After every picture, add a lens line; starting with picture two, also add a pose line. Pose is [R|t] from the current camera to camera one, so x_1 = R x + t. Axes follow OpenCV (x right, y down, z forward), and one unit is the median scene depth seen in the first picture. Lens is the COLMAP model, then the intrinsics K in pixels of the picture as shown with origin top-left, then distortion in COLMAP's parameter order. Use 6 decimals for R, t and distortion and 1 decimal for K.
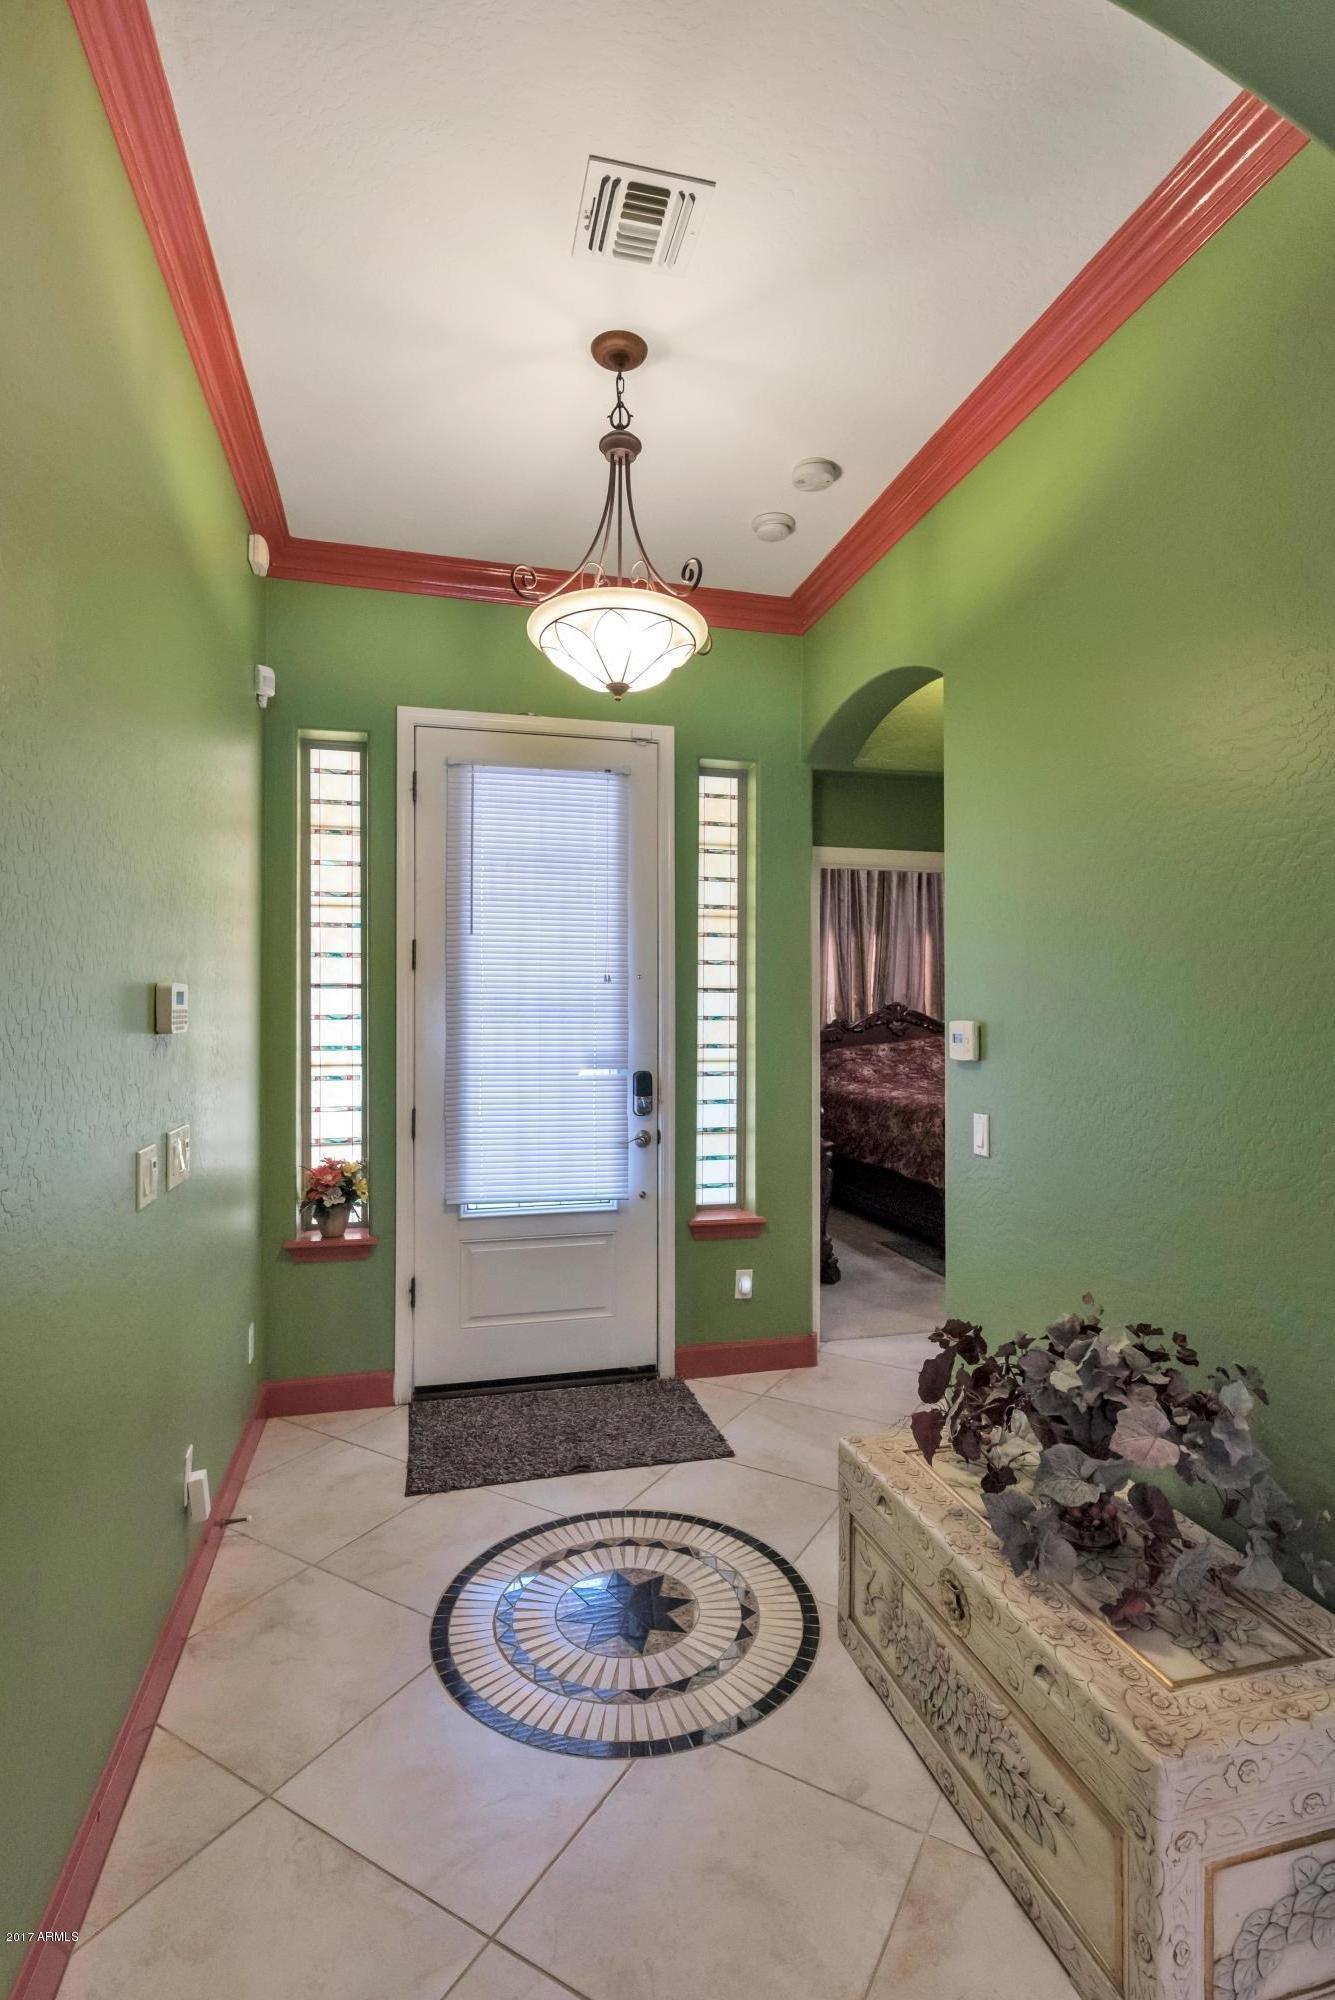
lens RADIAL K [[941.0, 0, 667.5], [0, 941.0, 1000.0], [0, 0, 1]] dist [-0.025387, -0.000079]
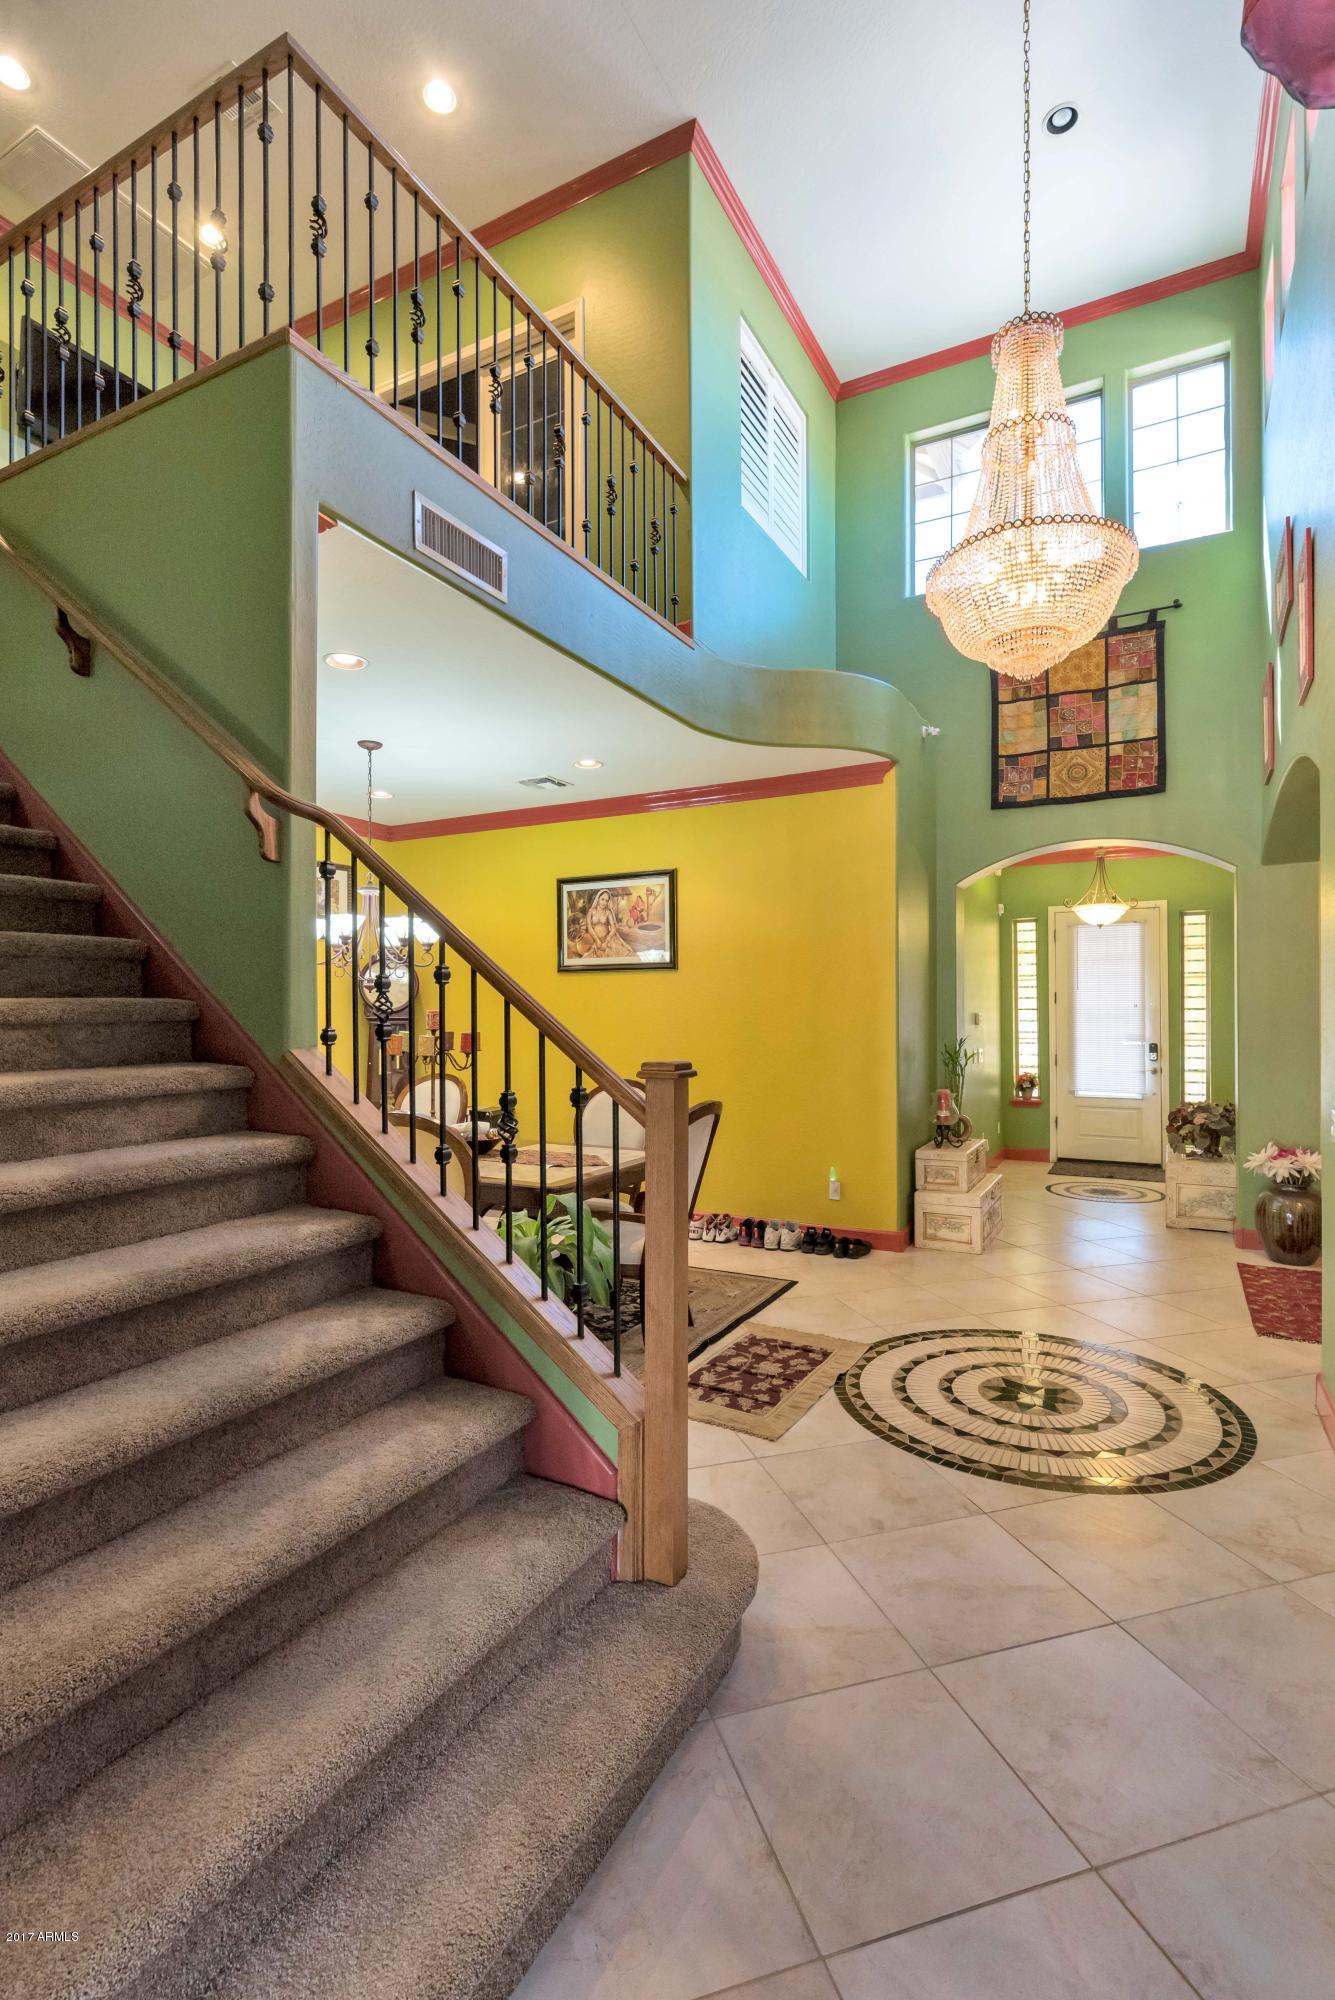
lens RADIAL K [[941.0, 0, 667.5], [0, 941.0, 1000.0], [0, 0, 1]] dist [-0.025387, -0.000079]
pose [[0.738088, -0.013157, -0.674577, 0.705471], [0.010942, 0.999912, -0.007531, -0.032747], [0.674616, -0.001823, 0.738166, -1.702031]]
